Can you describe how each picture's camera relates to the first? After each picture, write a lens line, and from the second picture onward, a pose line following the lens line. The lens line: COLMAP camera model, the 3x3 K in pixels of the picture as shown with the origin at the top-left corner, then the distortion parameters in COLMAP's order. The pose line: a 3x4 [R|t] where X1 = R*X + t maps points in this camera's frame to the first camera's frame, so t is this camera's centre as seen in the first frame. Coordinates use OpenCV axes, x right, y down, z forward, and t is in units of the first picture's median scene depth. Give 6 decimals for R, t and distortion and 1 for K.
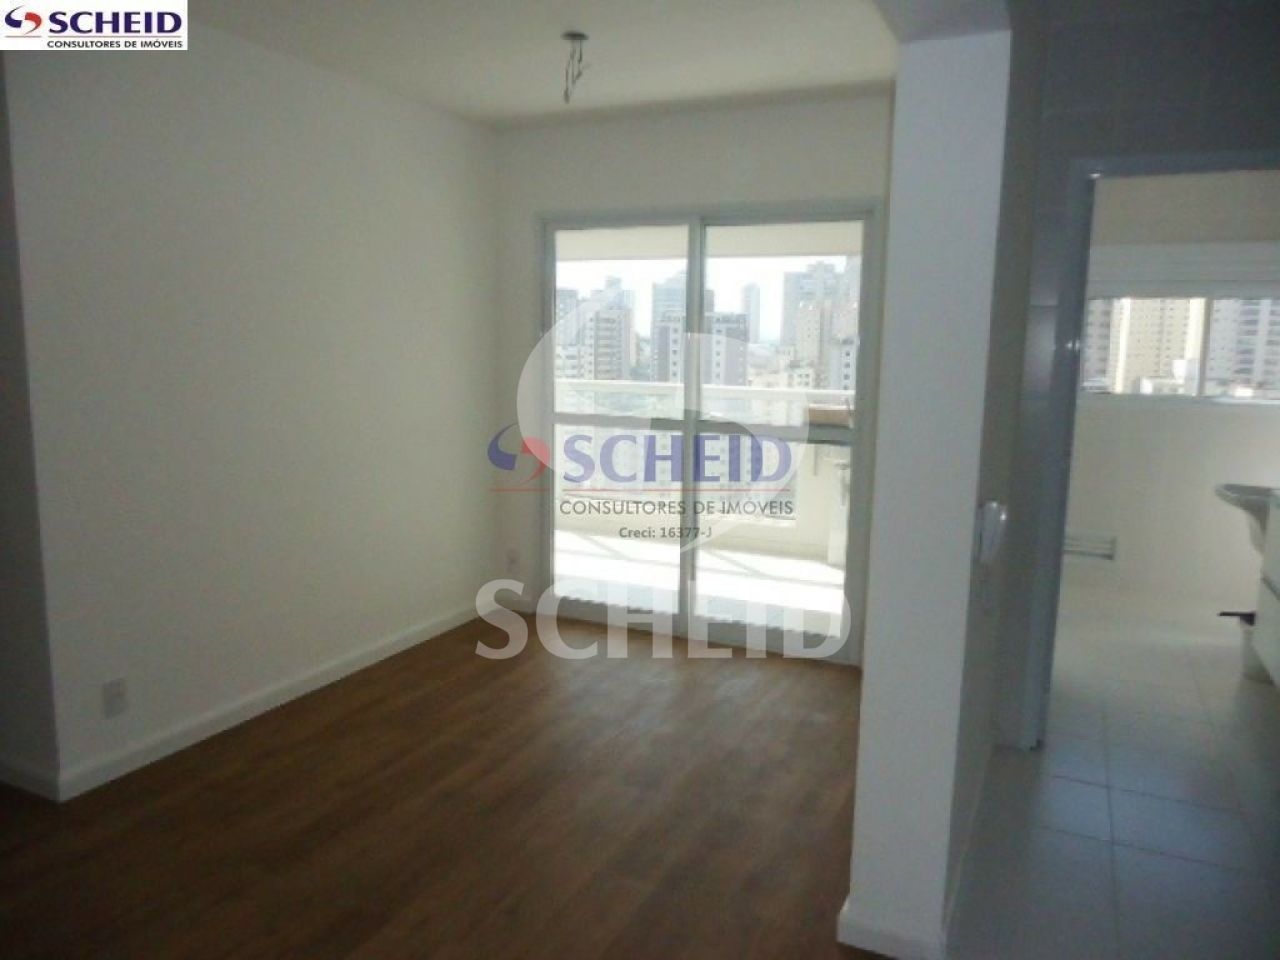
lens RADIAL K [[919.8, 0, 640.0], [0, 919.8, 480.0], [0, 0, 1]] dist [-0.006775, -0.009907]
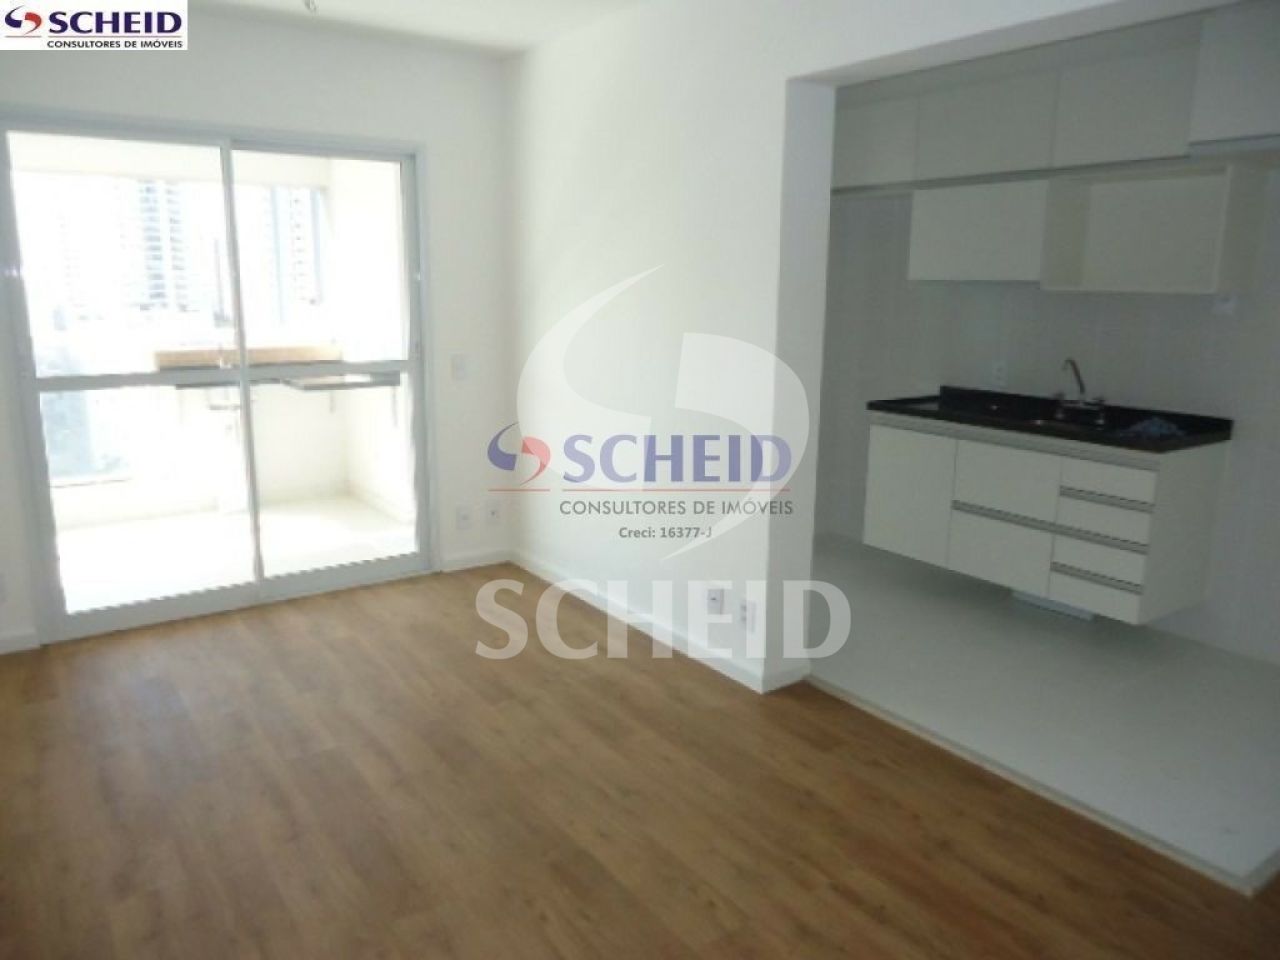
lens RADIAL K [[919.8, 0, 640.0], [0, 919.8, 480.0], [0, 0, 1]] dist [-0.006775, -0.009907]
pose [[0.489712, -0.196739, 0.849397, -0.568836], [0.129782, 0.979804, 0.152119, -0.044818], [-0.862171, 0.035742, 0.505355, 0.219859]]
